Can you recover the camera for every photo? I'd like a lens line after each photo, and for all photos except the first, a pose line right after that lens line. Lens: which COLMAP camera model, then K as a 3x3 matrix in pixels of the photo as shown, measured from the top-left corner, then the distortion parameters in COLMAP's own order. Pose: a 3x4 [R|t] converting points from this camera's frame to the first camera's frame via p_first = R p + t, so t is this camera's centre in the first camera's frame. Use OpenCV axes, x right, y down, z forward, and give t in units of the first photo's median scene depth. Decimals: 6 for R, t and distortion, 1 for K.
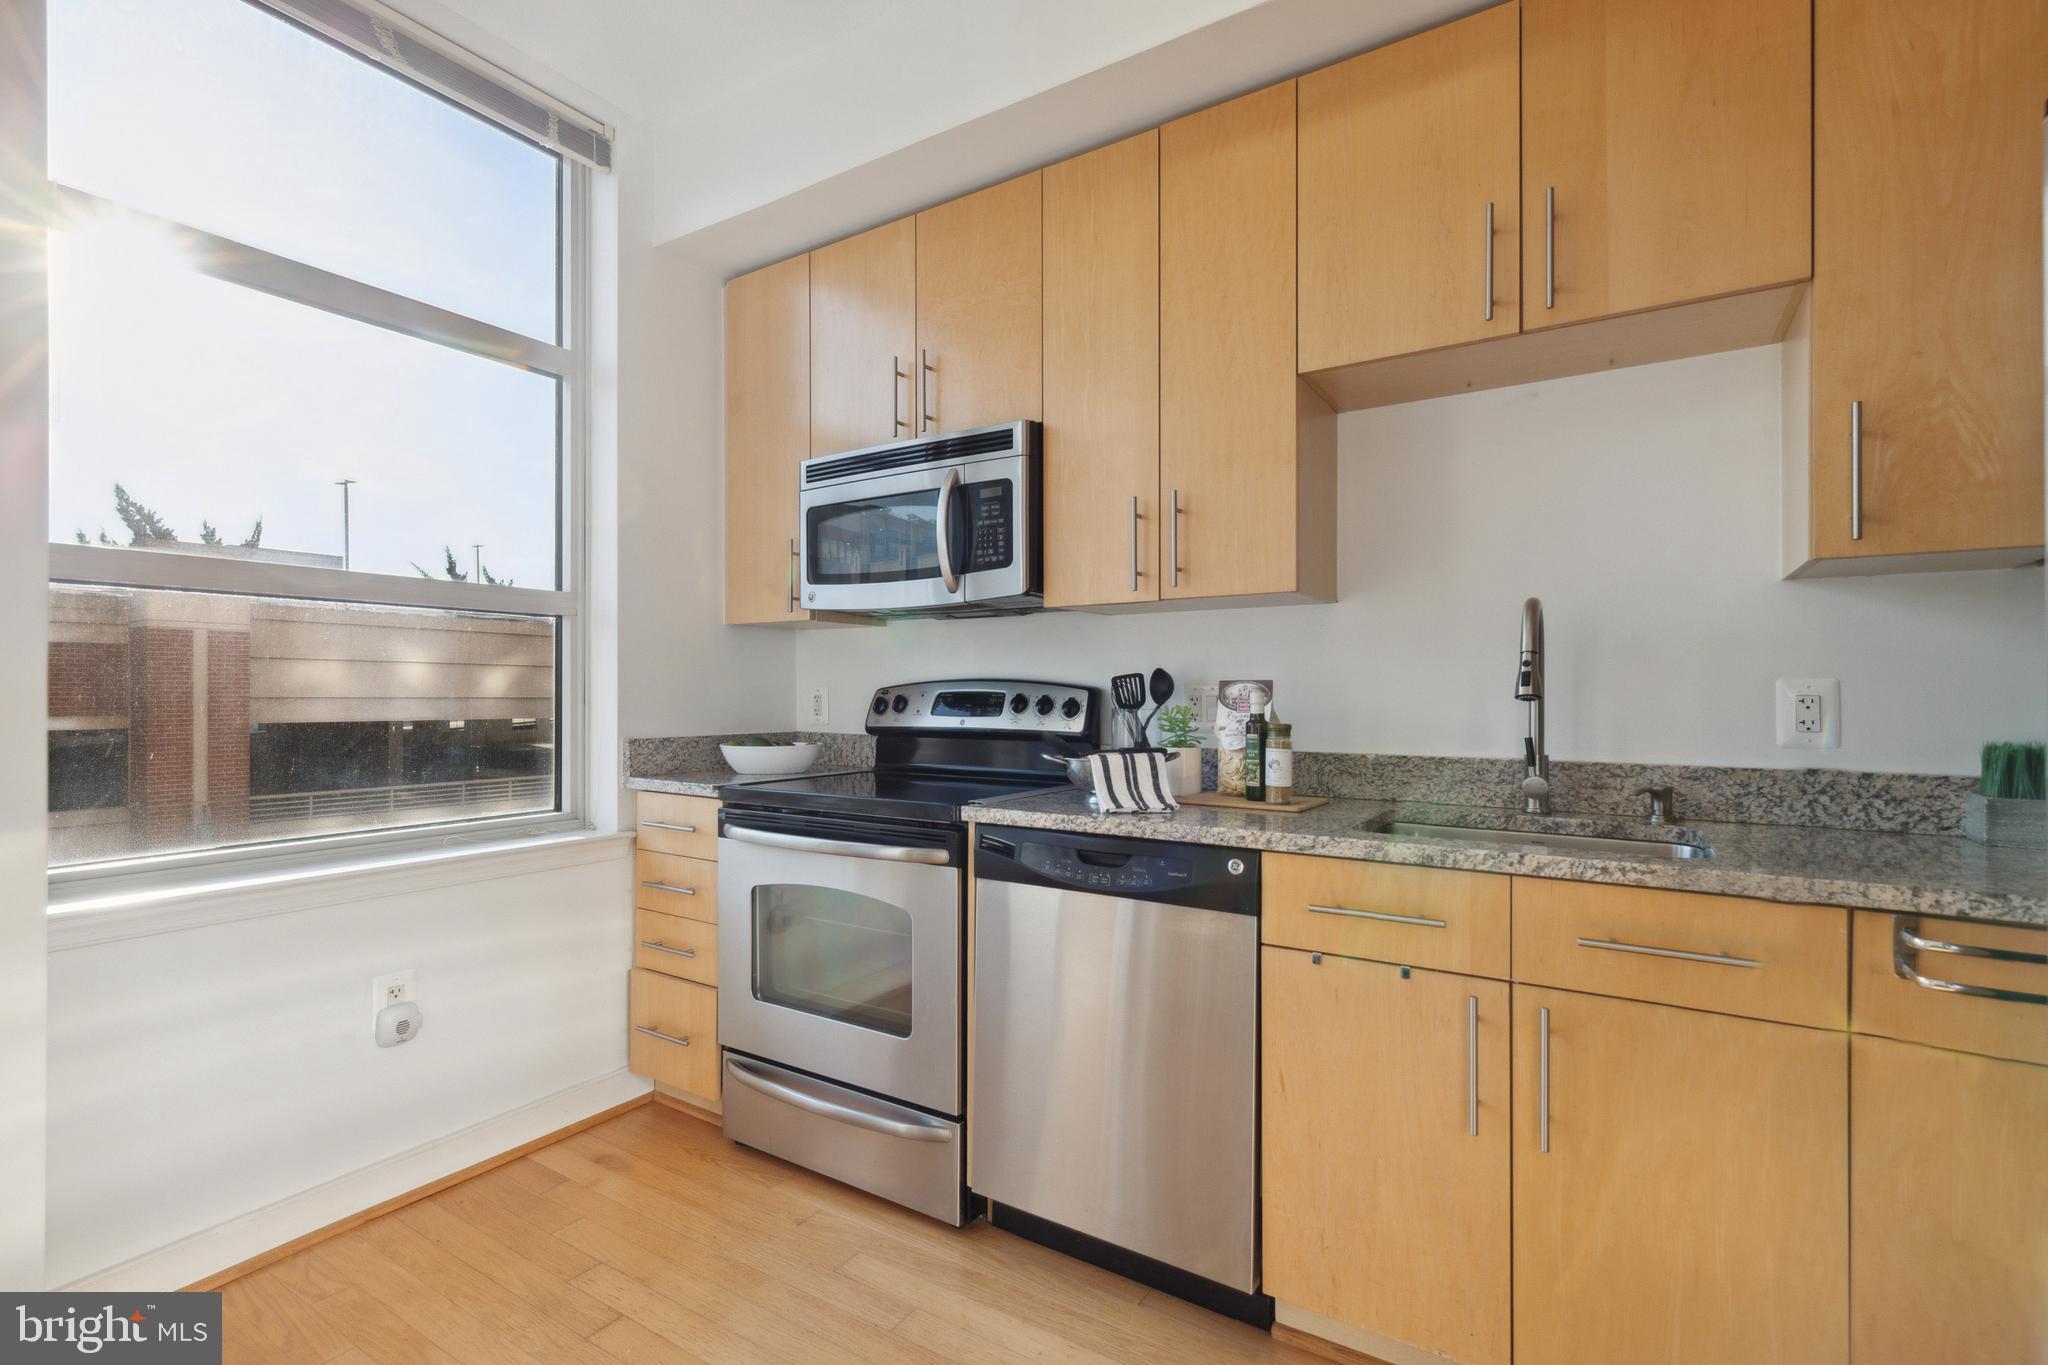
lens RADIAL K [[935.9, 0, 1024.0], [0, 935.9, 682.5], [0, 0, 1]] dist [-0.000235, -0.000343]
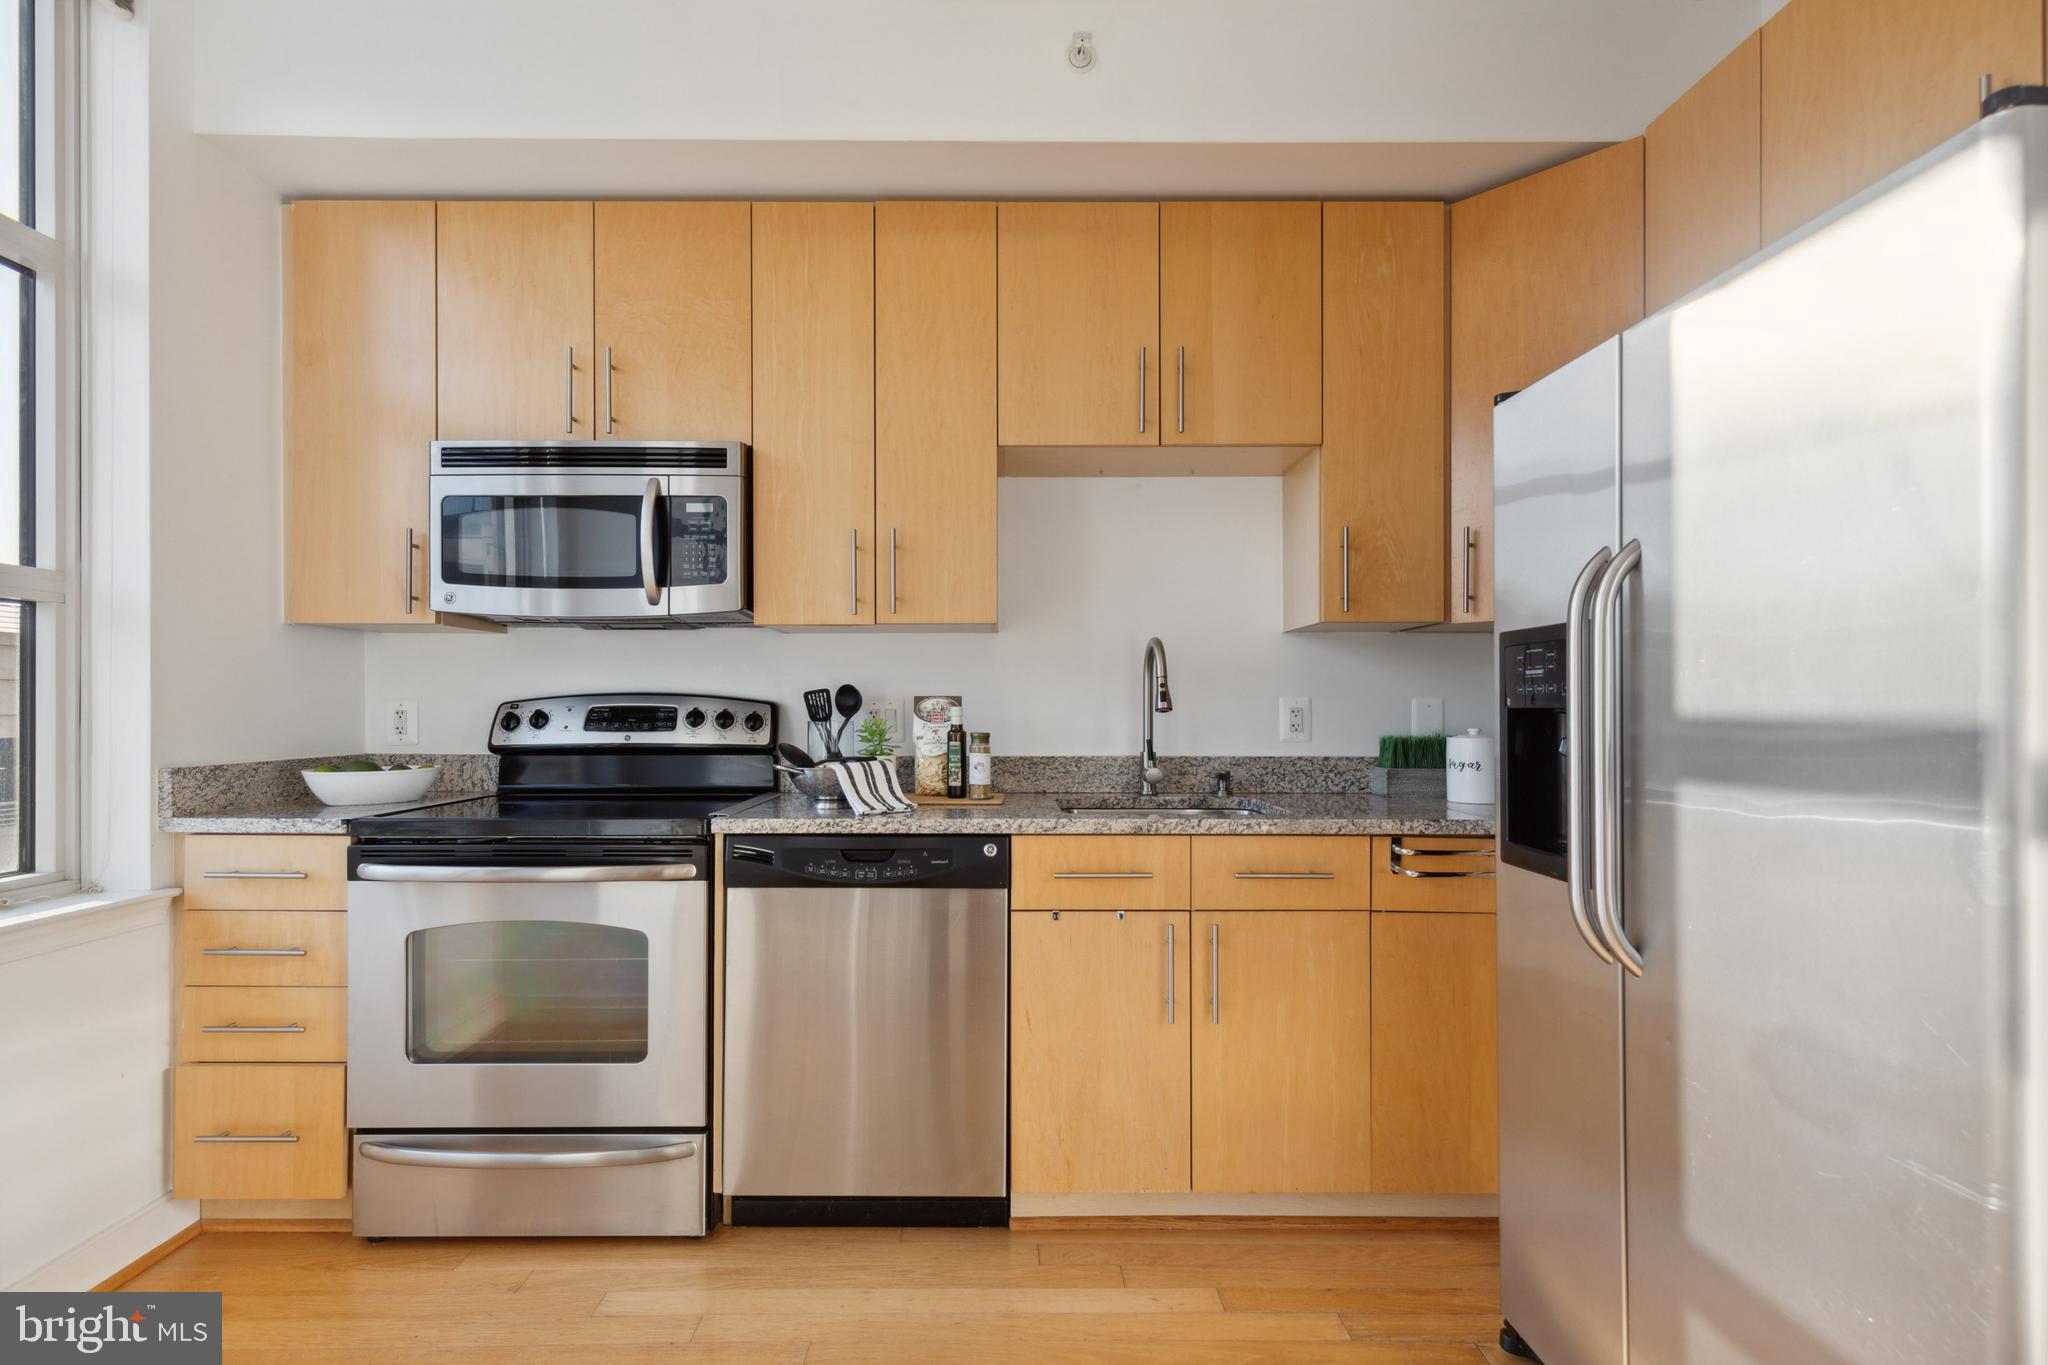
lens RADIAL K [[918.4, 0, 1019.2], [0, 918.4, 695.0], [0, 0, 1]] dist [-0.000936, -0.000528]
pose [[0.836539, 0.005249, 0.547882, -0.306108], [-0.004810, 0.999986, -0.002236, -0.001656], [-0.547886, -0.000765, 0.836553, -0.014080]]
